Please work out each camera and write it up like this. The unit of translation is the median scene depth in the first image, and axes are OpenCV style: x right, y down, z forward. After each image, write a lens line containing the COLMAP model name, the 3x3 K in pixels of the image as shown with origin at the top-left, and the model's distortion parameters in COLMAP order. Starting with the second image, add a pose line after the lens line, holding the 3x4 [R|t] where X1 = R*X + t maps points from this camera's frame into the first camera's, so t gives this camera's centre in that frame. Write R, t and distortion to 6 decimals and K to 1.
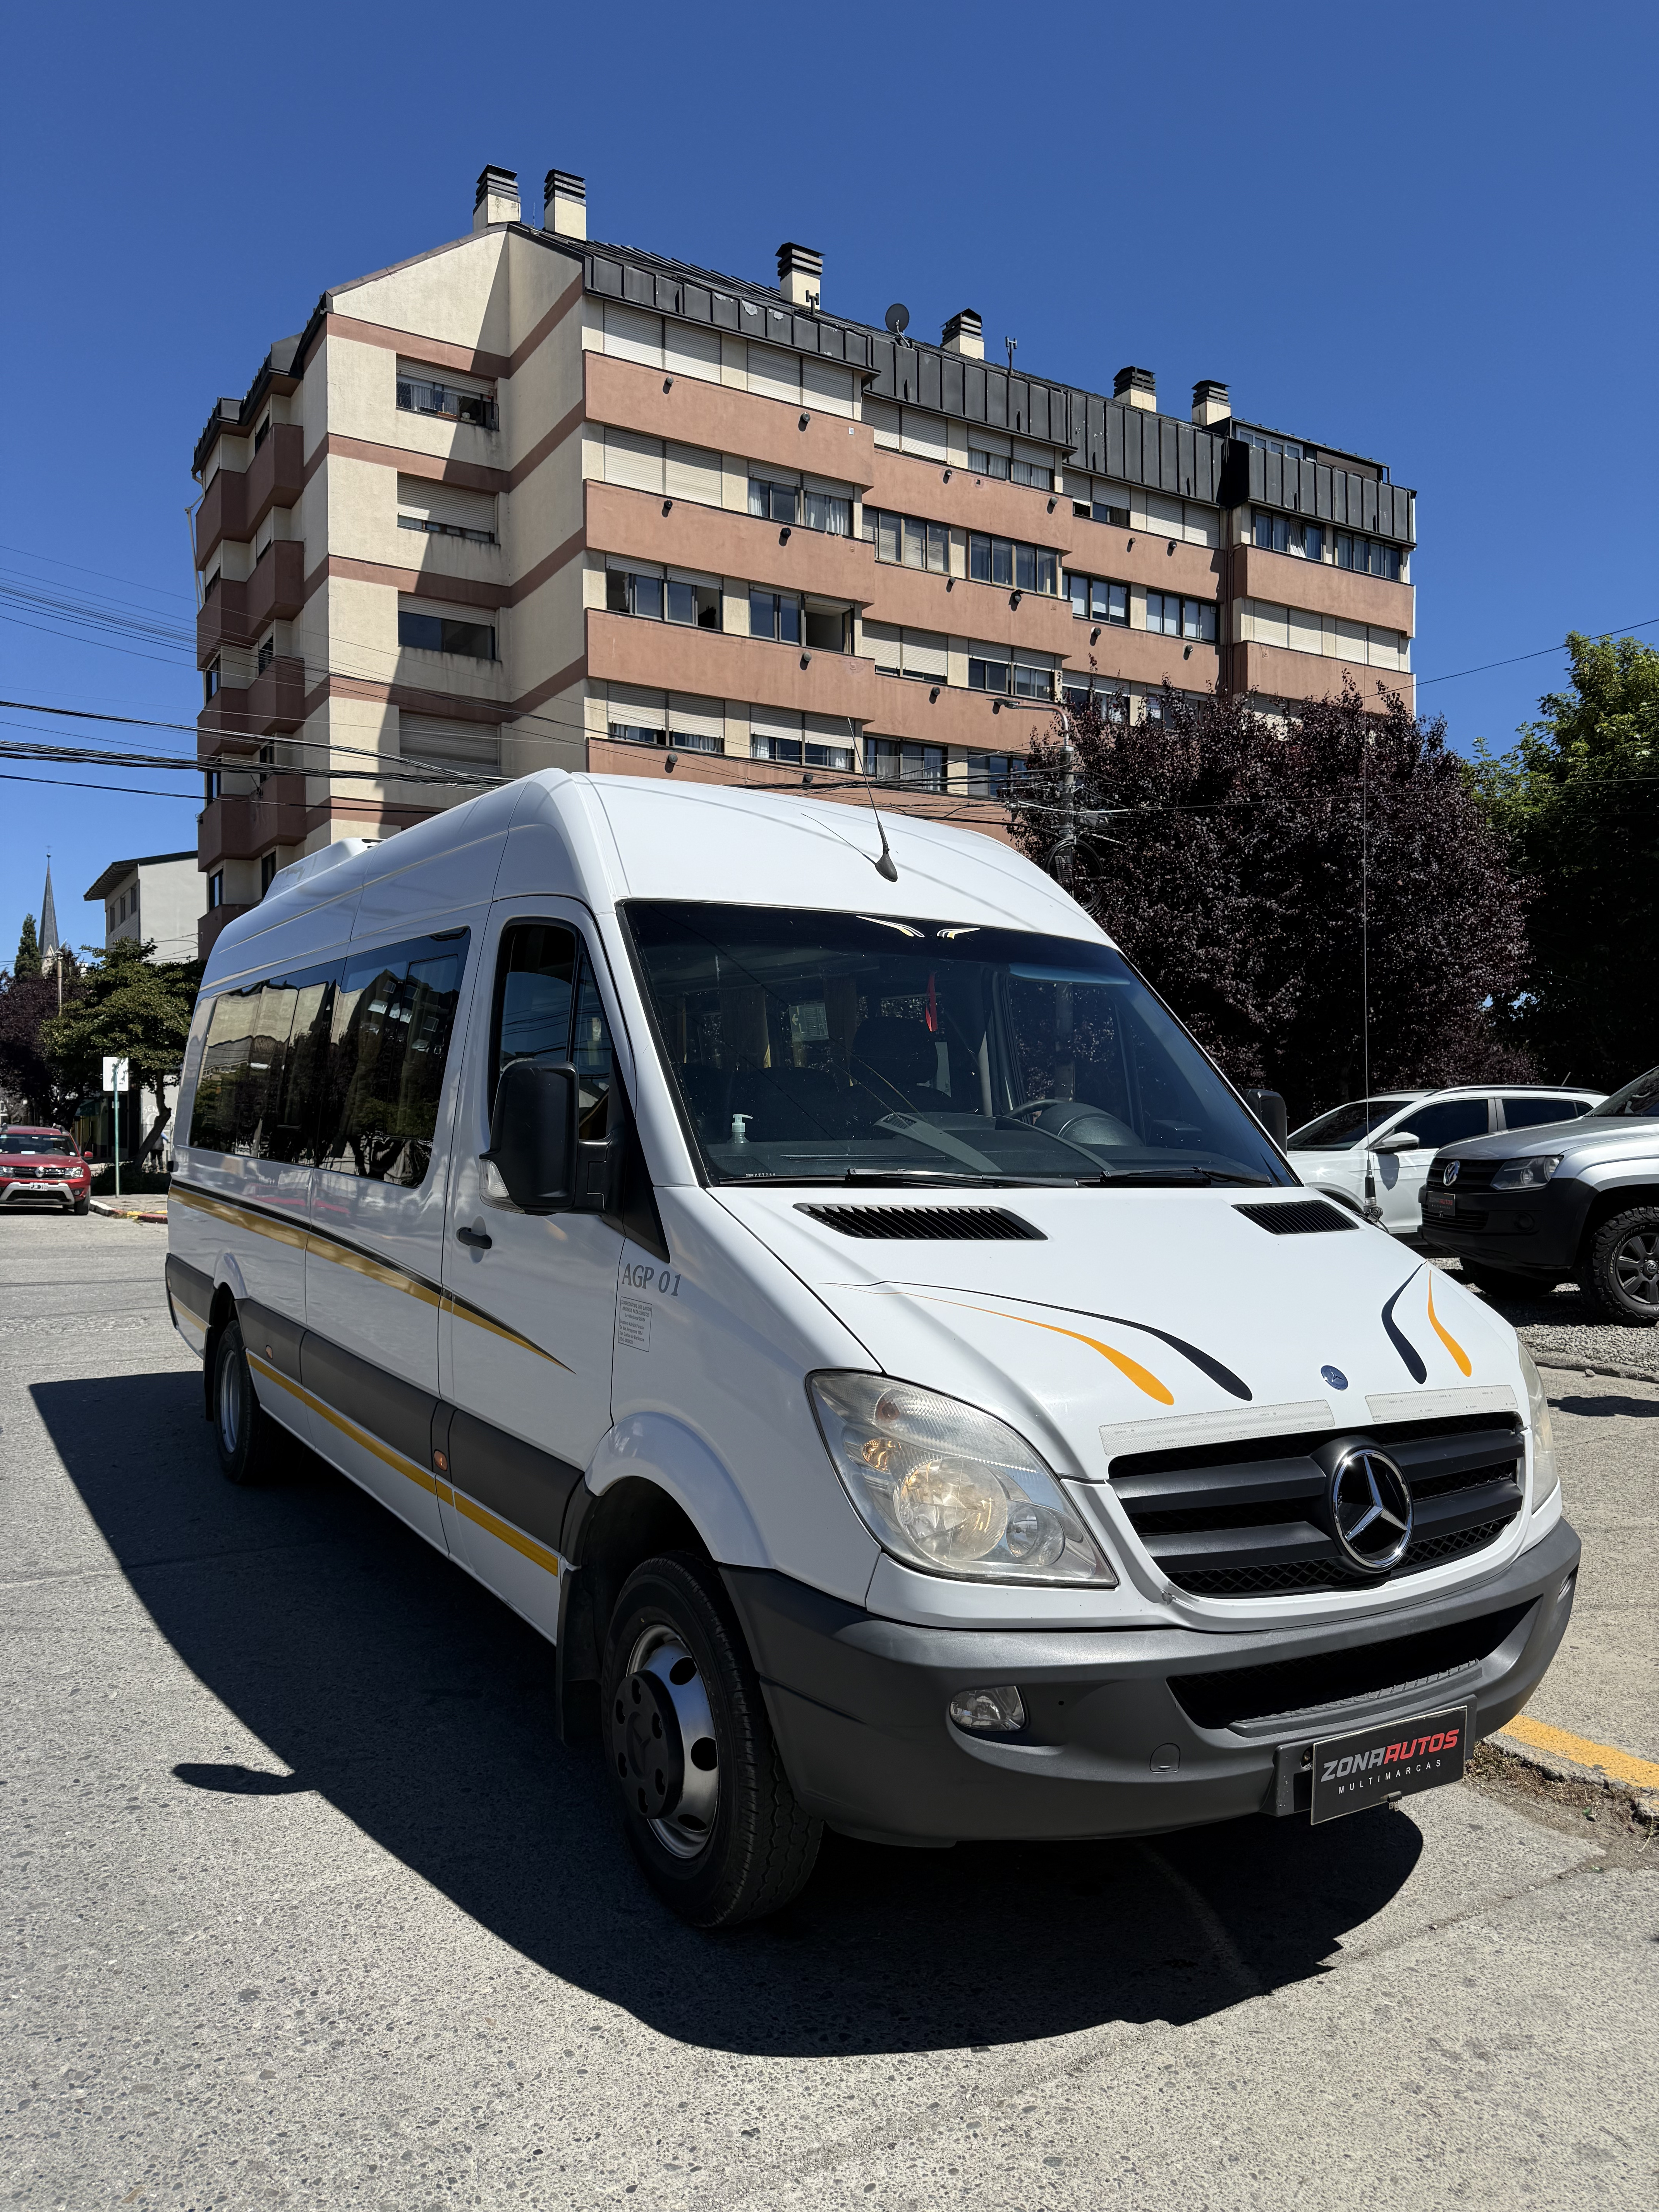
lens RADIAL K [[1550.2, 0, 828.4], [0, 1550.2, 1136.5], [0, 0, 1]] dist [0.013620, -0.020597]
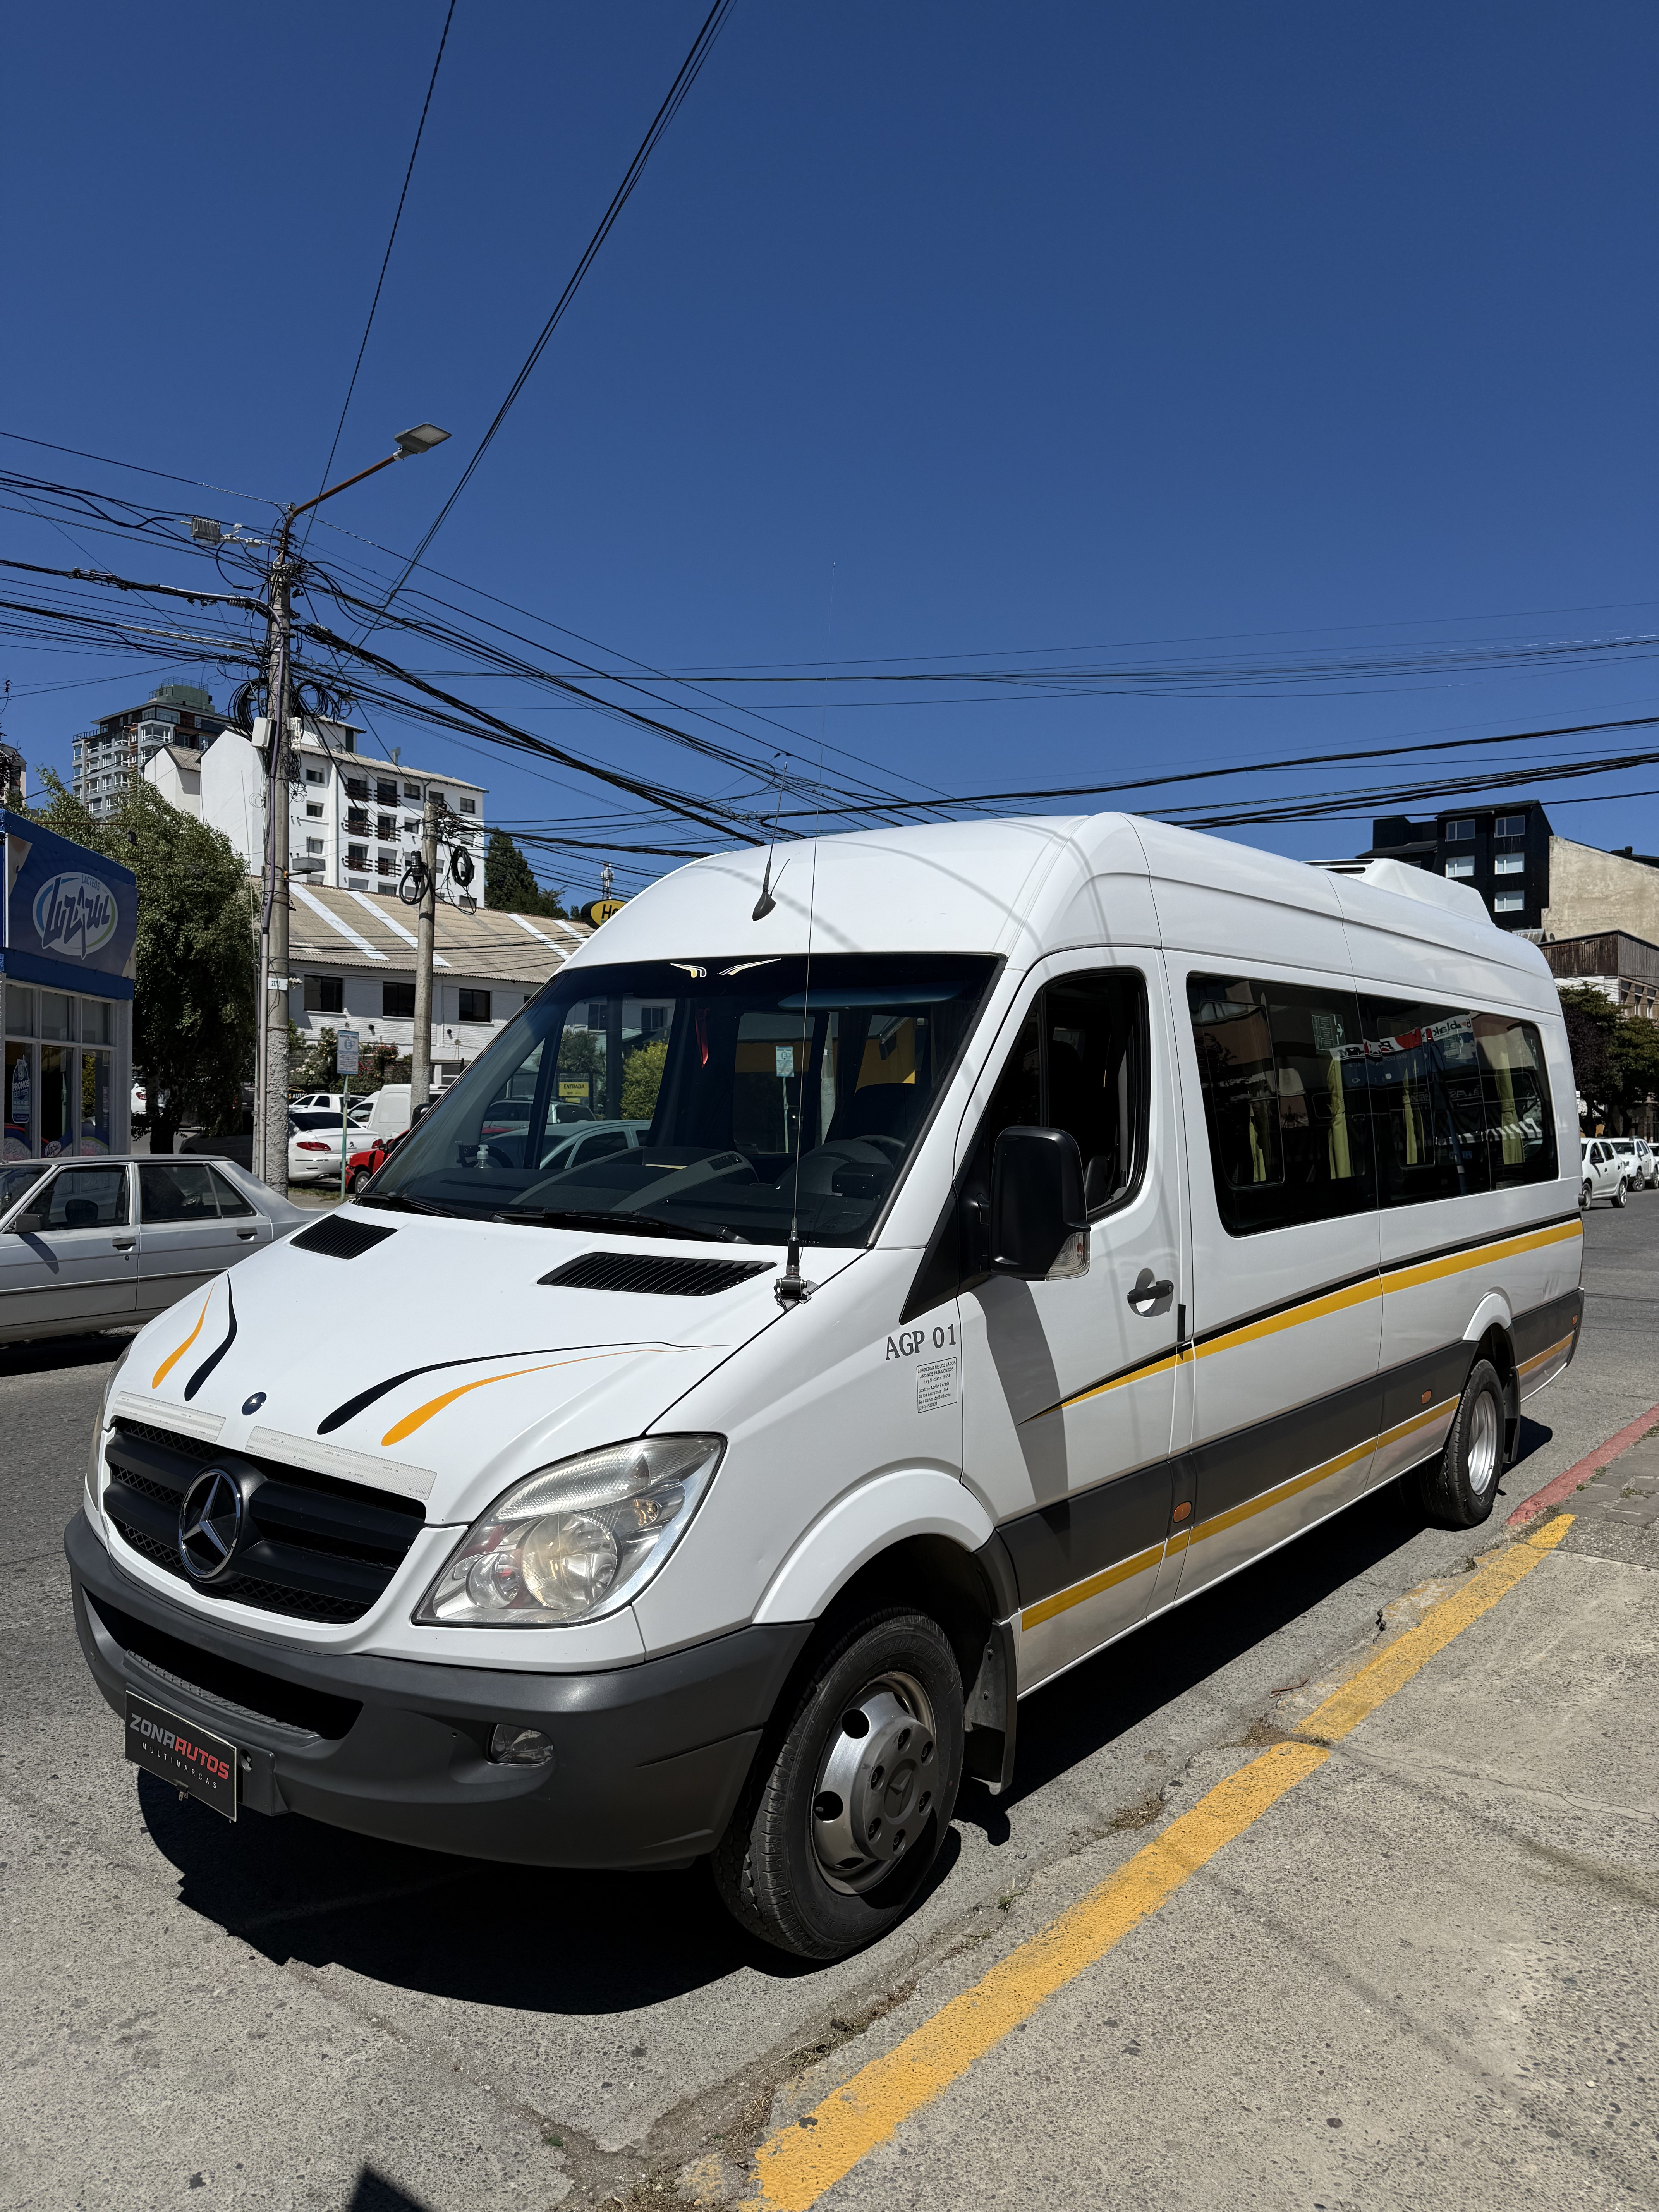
lens RADIAL K [[1556.2, 0, 835.4], [0, 1556.2, 1100.0], [0, 0, 1]] dist [0.011940, -0.021324]
pose [[0.364218, 0.001006, -0.931313, 1.501423], [-0.016042, 0.999858, -0.005193, -0.058150], [0.931176, 0.016831, 0.364182, 0.986035]]
